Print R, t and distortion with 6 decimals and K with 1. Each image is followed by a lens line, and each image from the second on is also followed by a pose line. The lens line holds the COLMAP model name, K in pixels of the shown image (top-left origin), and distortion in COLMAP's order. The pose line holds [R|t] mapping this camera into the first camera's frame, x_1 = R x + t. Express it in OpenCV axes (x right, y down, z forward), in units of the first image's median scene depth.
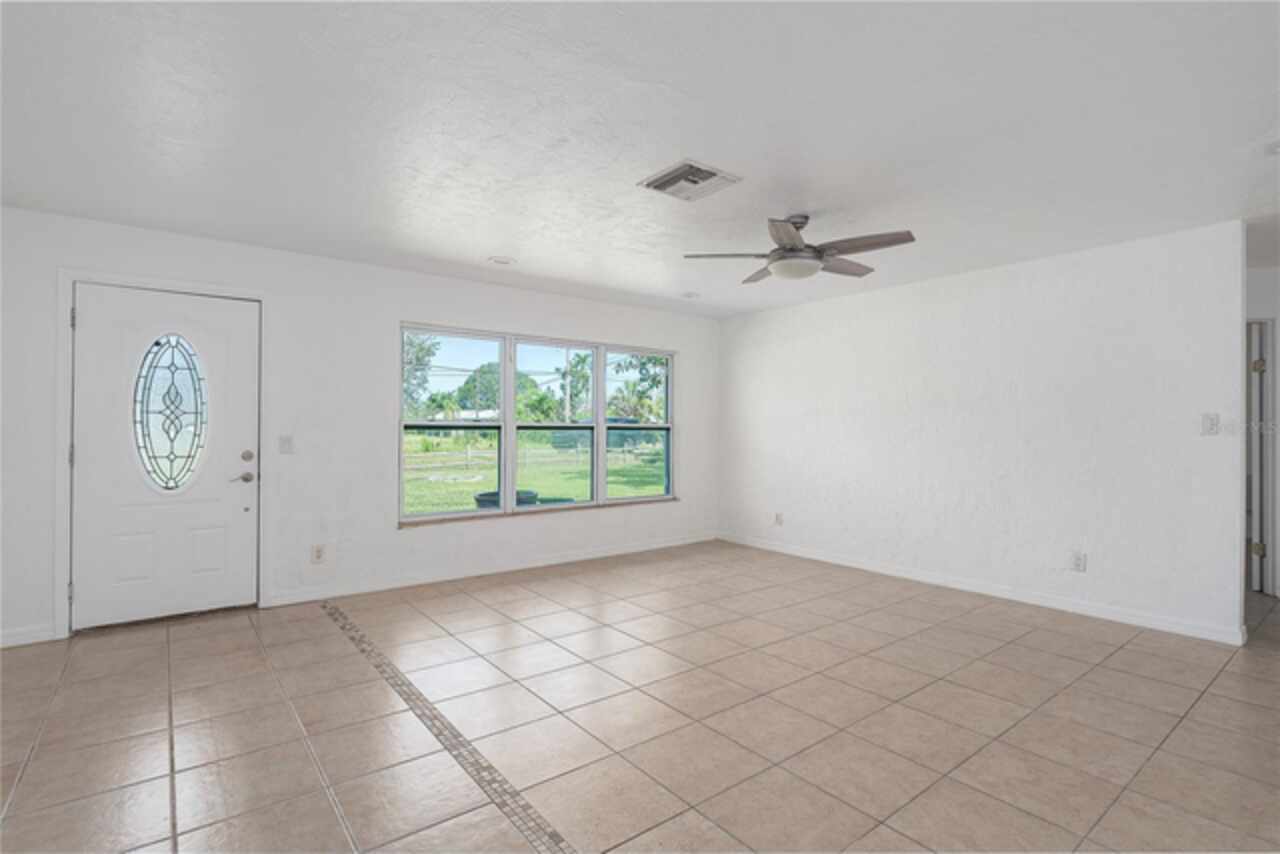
lens RADIAL K [[604.8, 0, 640.0], [0, 604.8, 427.0], [0, 0, 1]] dist [-0.006890, -0.000548]
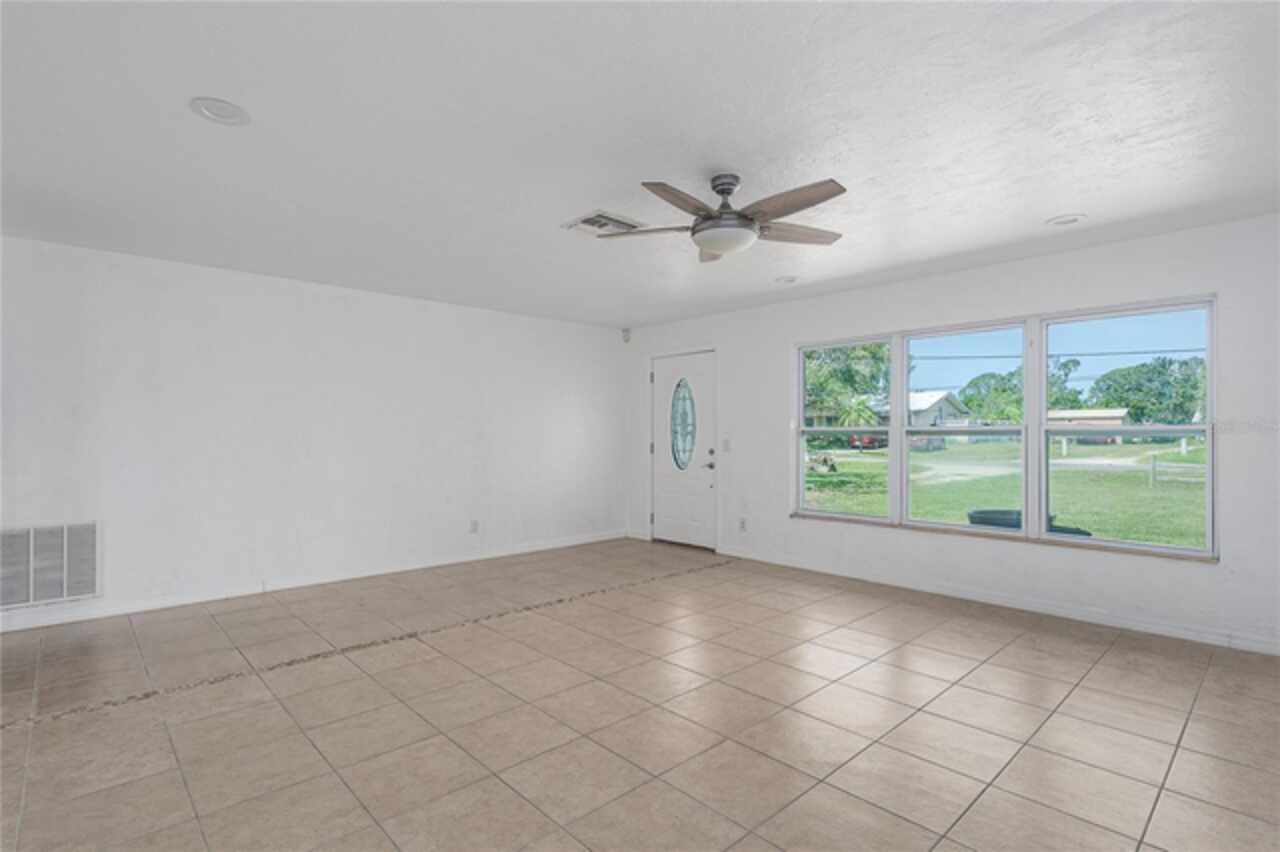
lens RADIAL K [[614.6, 0, 640.0], [0, 614.6, 426.0], [0, 0, 1]] dist [-0.001835, -0.000192]
pose [[0.103798, -0.011149, -0.994536, 0.959231], [0.003946, 0.999934, -0.010797, -0.002478], [0.994591, -0.002804, 0.103835, 0.694419]]
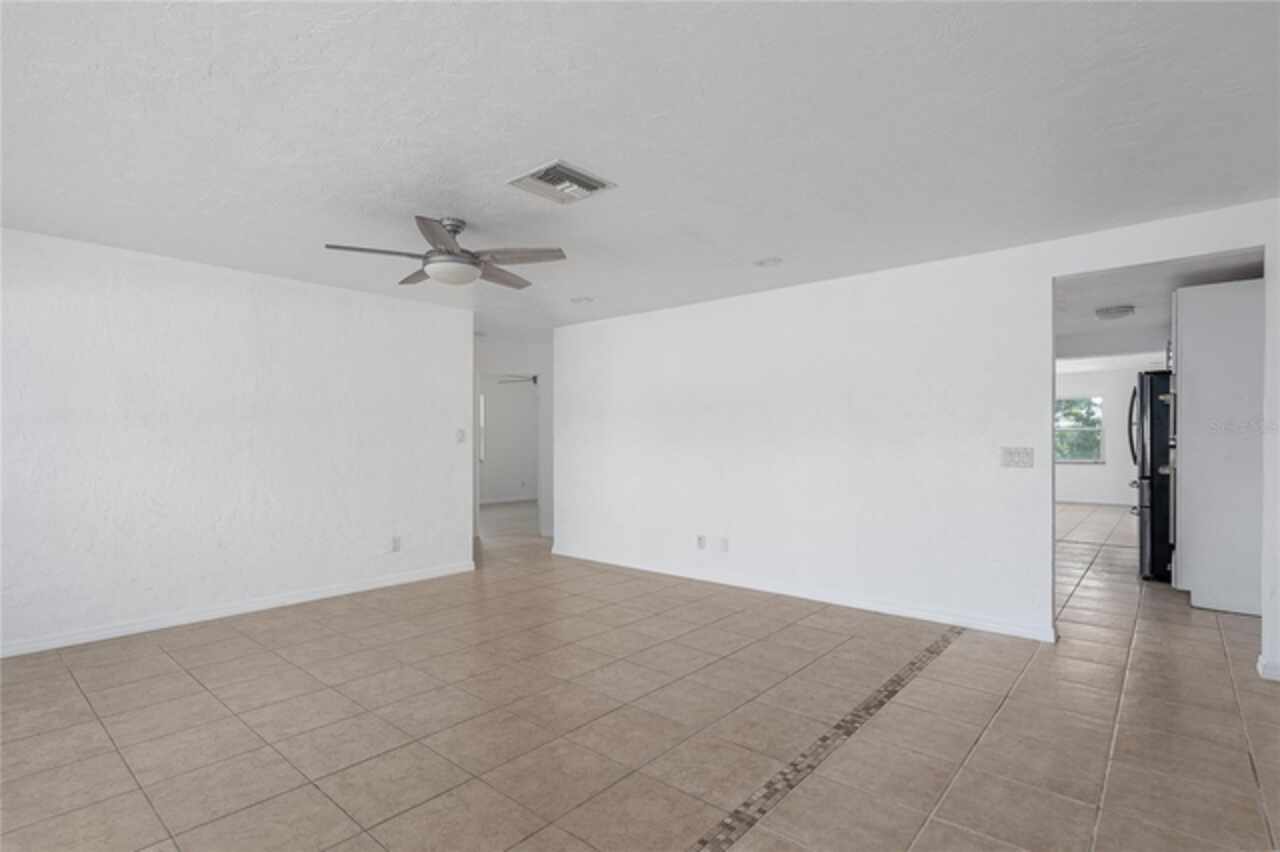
lens RADIAL K [[614.6, 0, 640.0], [0, 614.6, 426.0], [0, 0, 1]] dist [-0.001835, -0.000192]
pose [[-0.200518, 0.018910, 0.979507, -0.669392], [-0.012810, 0.999678, -0.021922, 0.001063], [-0.979606, -0.016943, -0.200211, 0.796173]]
